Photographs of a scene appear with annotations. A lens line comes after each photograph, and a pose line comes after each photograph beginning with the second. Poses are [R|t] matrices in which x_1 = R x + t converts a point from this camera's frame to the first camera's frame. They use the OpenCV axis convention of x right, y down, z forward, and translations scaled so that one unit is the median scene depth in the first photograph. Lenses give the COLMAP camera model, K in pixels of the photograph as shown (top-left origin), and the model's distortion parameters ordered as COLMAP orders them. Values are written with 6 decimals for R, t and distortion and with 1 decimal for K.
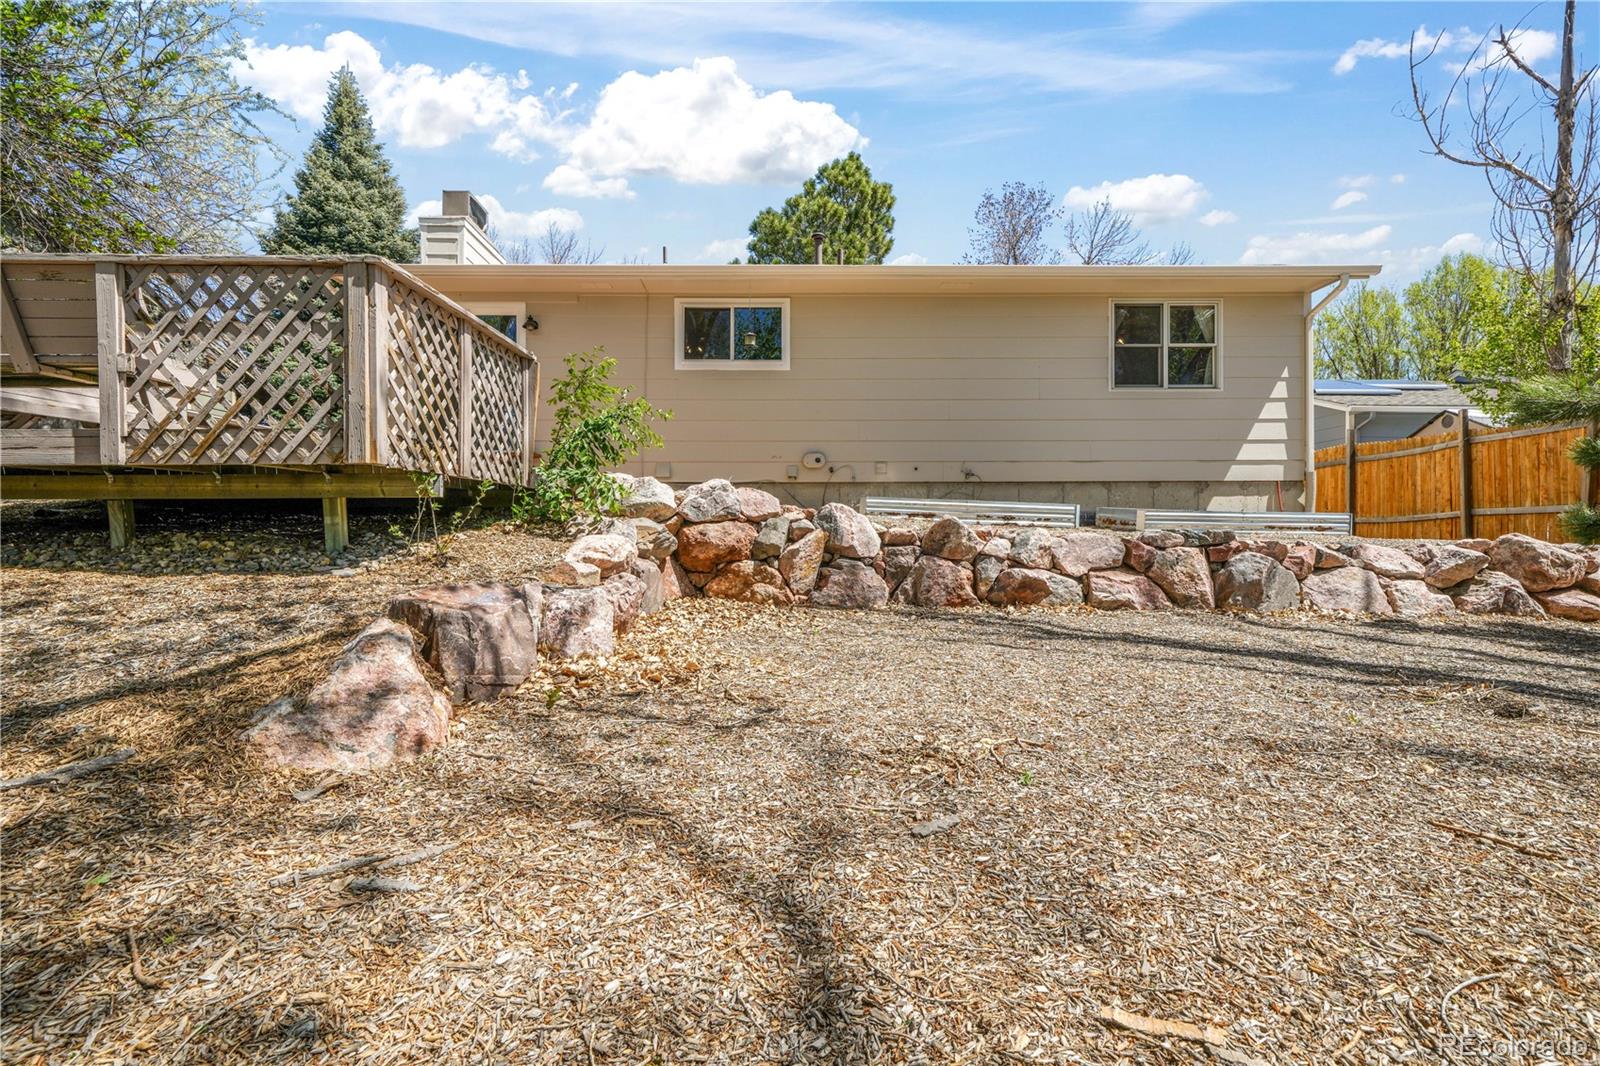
lens RADIAL K [[749.4, 0, 799.0], [0, 749.4, 528.4], [0, 0, 1]] dist [0.005082, 0.001010]
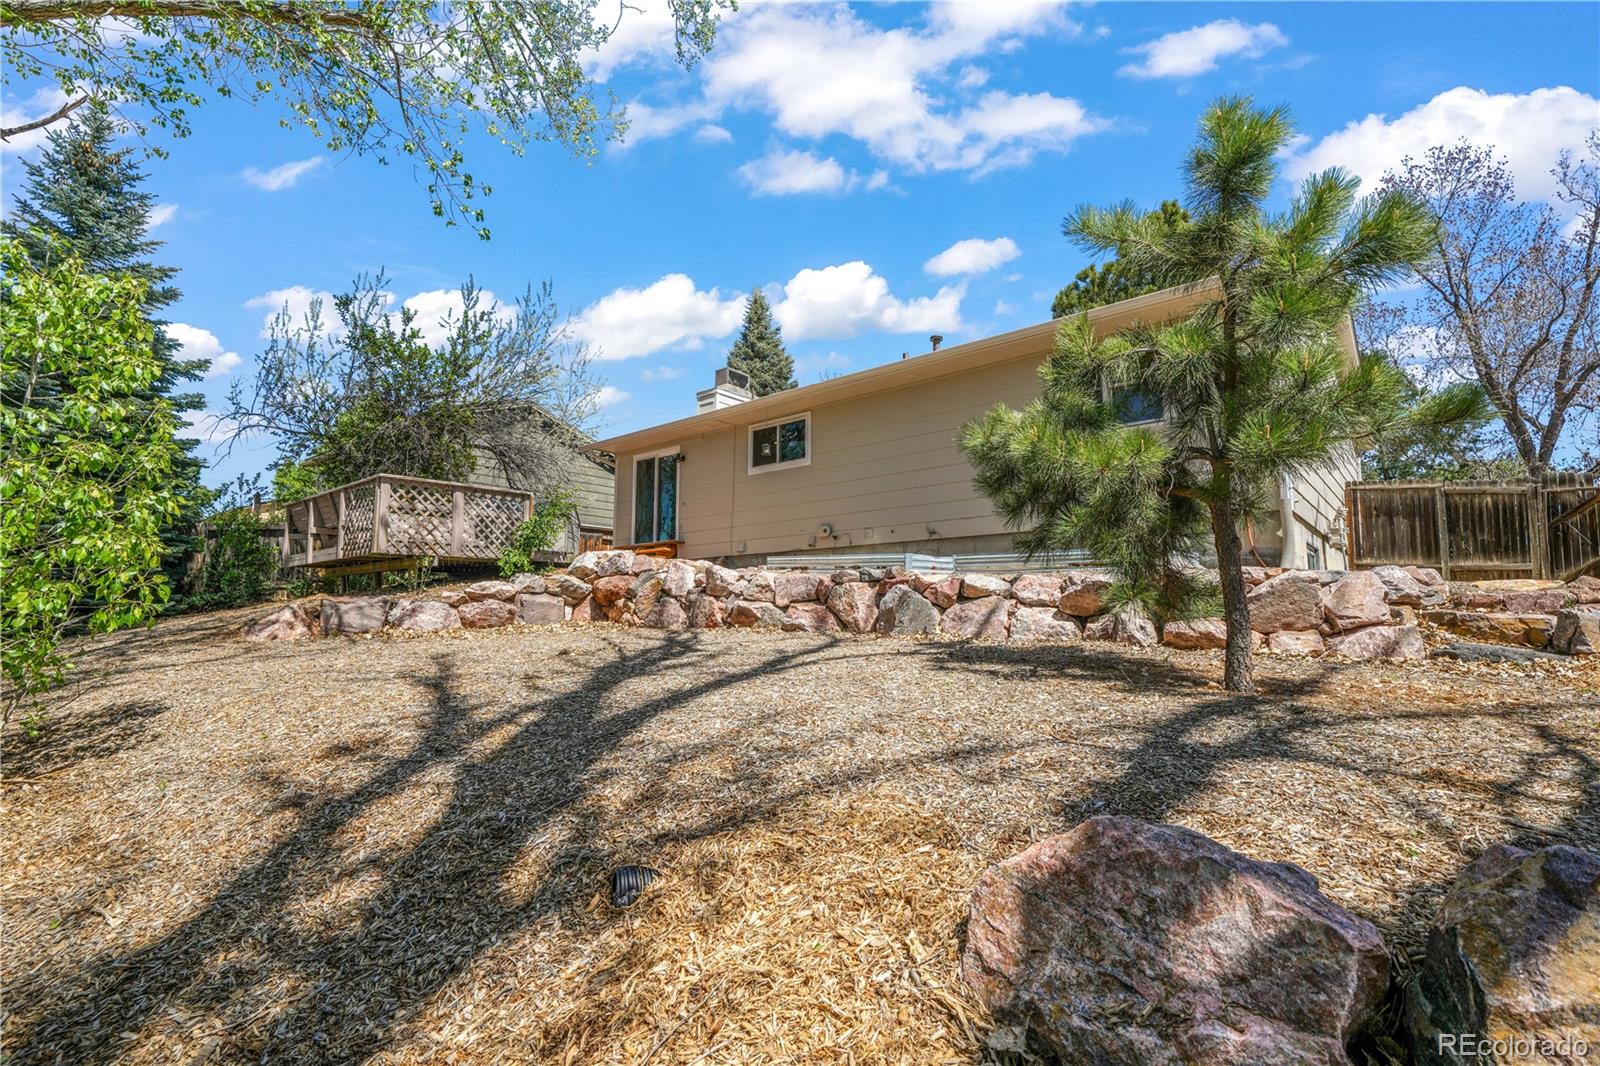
lens RADIAL K [[749.4, 0, 790.8], [0, 749.4, 530.3], [0, 0, 1]] dist [0.005082, 0.001010]
pose [[0.751017, -0.078203, -0.655635, 1.265903], [0.005625, 0.993683, -0.112080, 0.078527], [0.660258, 0.080486, 0.746713, 0.010116]]
